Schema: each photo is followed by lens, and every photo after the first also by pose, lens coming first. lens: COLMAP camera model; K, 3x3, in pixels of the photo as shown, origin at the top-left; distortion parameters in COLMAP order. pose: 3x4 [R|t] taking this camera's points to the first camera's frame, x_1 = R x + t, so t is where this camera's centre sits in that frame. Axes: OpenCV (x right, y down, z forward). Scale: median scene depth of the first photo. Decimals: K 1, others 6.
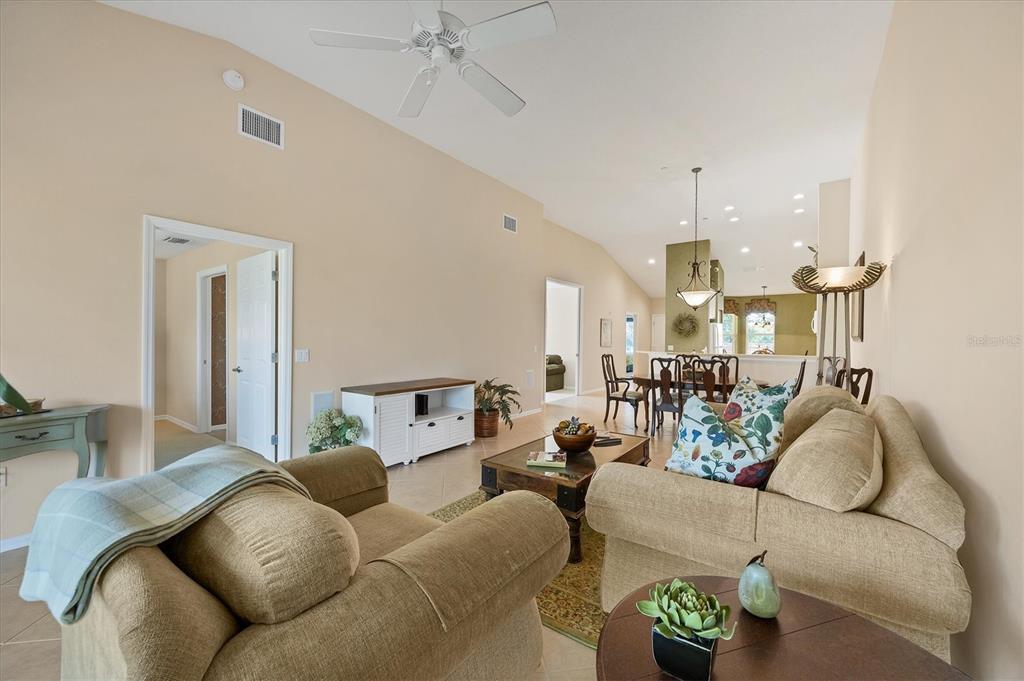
lens RADIAL K [[396.2, 0, 509.6], [0, 396.2, 340.3], [0, 0, 1]] dist [-0.000077, -0.000114]
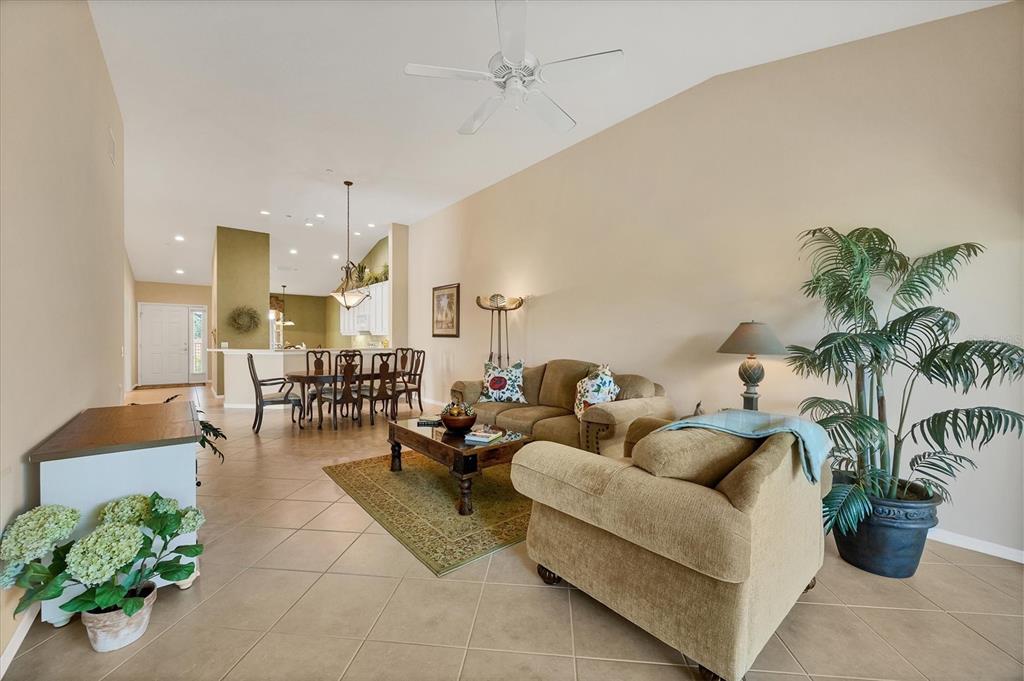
lens RADIAL K [[398.0, 0, 512.4], [0, 398.0, 342.5], [0, 0, 1]] dist [-0.003356, -0.000213]
pose [[0.233415, -0.016974, 0.972229, -0.634651], [-0.001404, 0.999841, 0.017793, -0.006445], [-0.972376, -0.005518, 0.233354, 0.365395]]
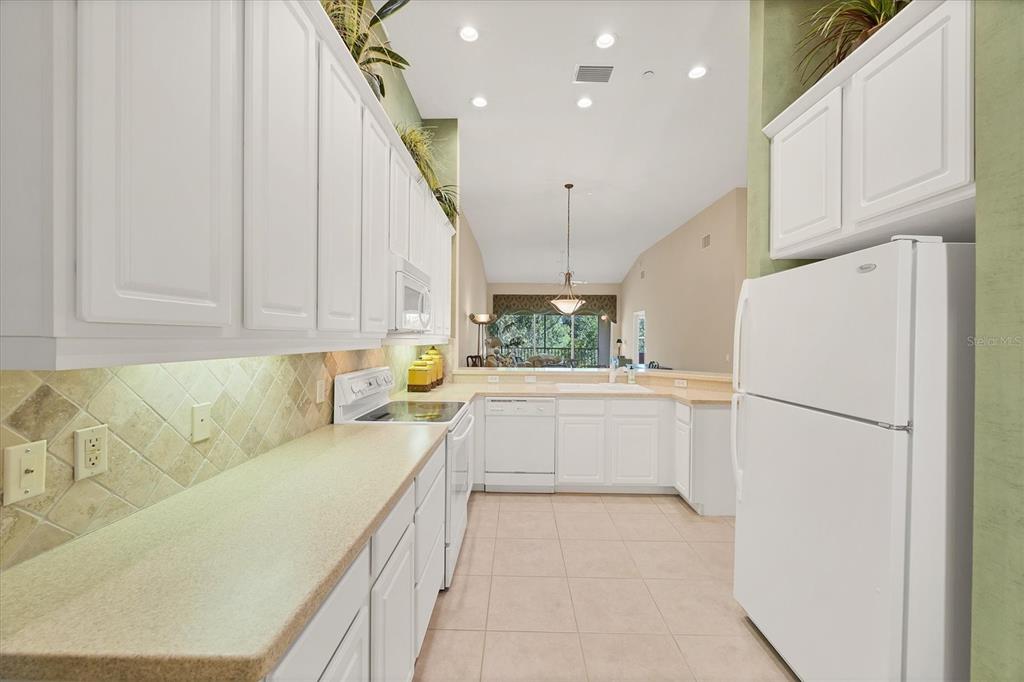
lens RADIAL K [[396.2, 0, 509.6], [0, 396.2, 340.8], [0, 0, 1]] dist [-0.000077, -0.000114]
pose [[-0.811367, -0.009500, -0.584459, 1.527008], [-0.014600, 0.999885, 0.004015, -0.020044], [0.584354, 0.011790, -0.811413, 2.220910]]
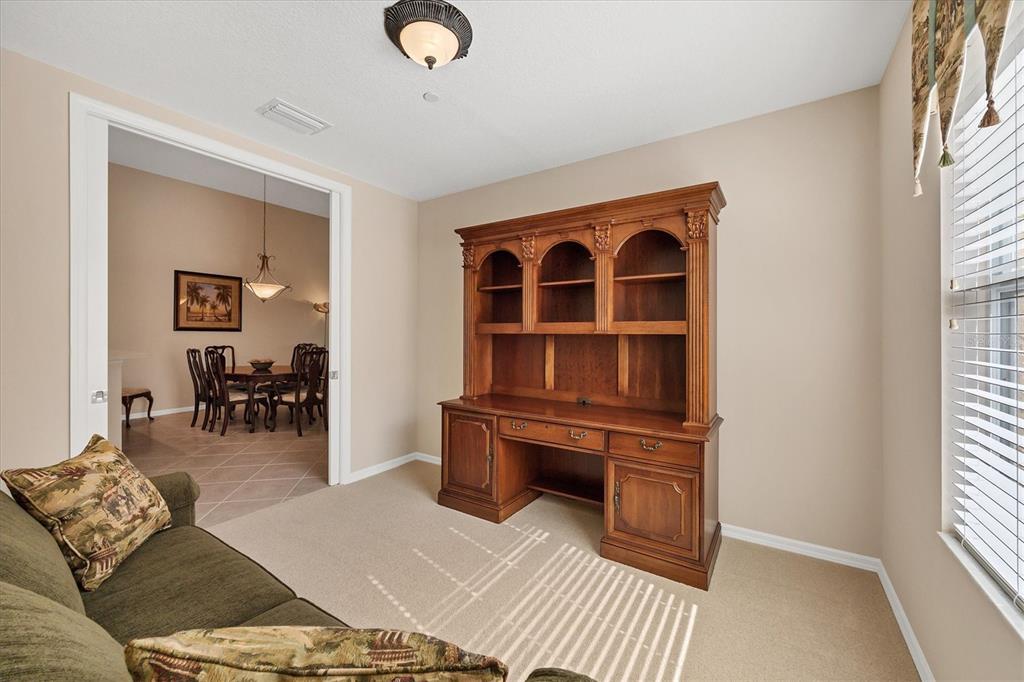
lens RADIAL K [[398.5, 0, 513.1], [0, 398.5, 335.0], [0, 0, 1]] dist [-0.003039, -0.000148]
pose [[-0.997510, -0.014156, -0.069083, -0.126712], [-0.014603, 0.999876, 0.005967, -0.009258], [0.068990, 0.006961, -0.997593, 2.586009]]
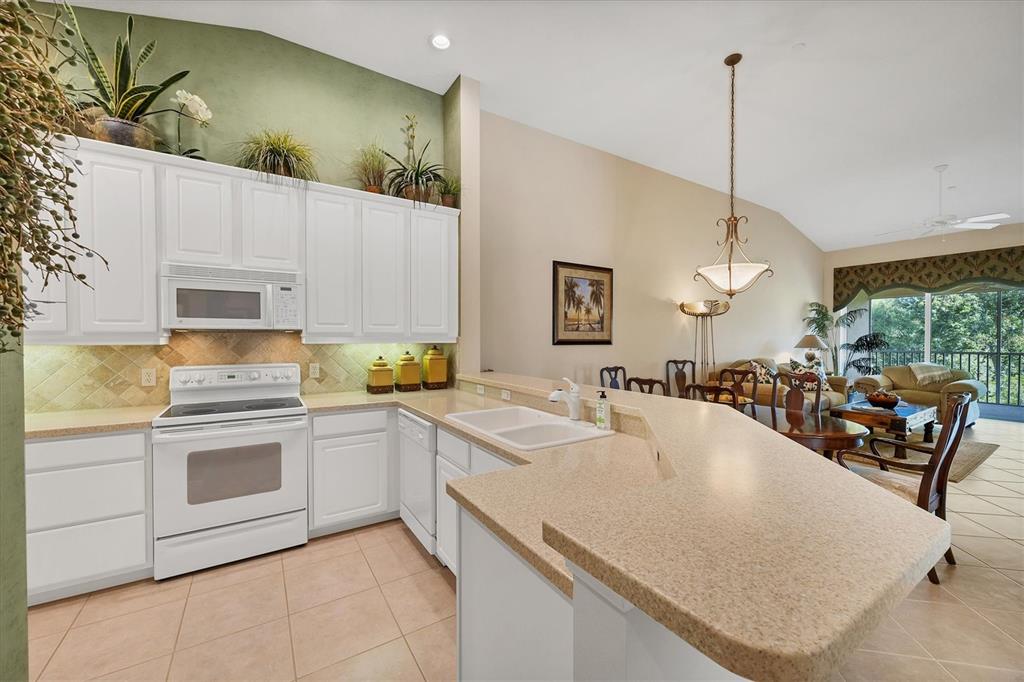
lens RADIAL K [[398.0, 0, 512.4], [0, 398.0, 343.0], [0, 0, 1]] dist [-0.003356, -0.000213]
pose [[-0.937577, -0.009502, 0.347648, 0.713303], [-0.003621, 0.999839, 0.017562, -0.020809], [-0.347759, 0.015207, -0.937460, 2.091182]]
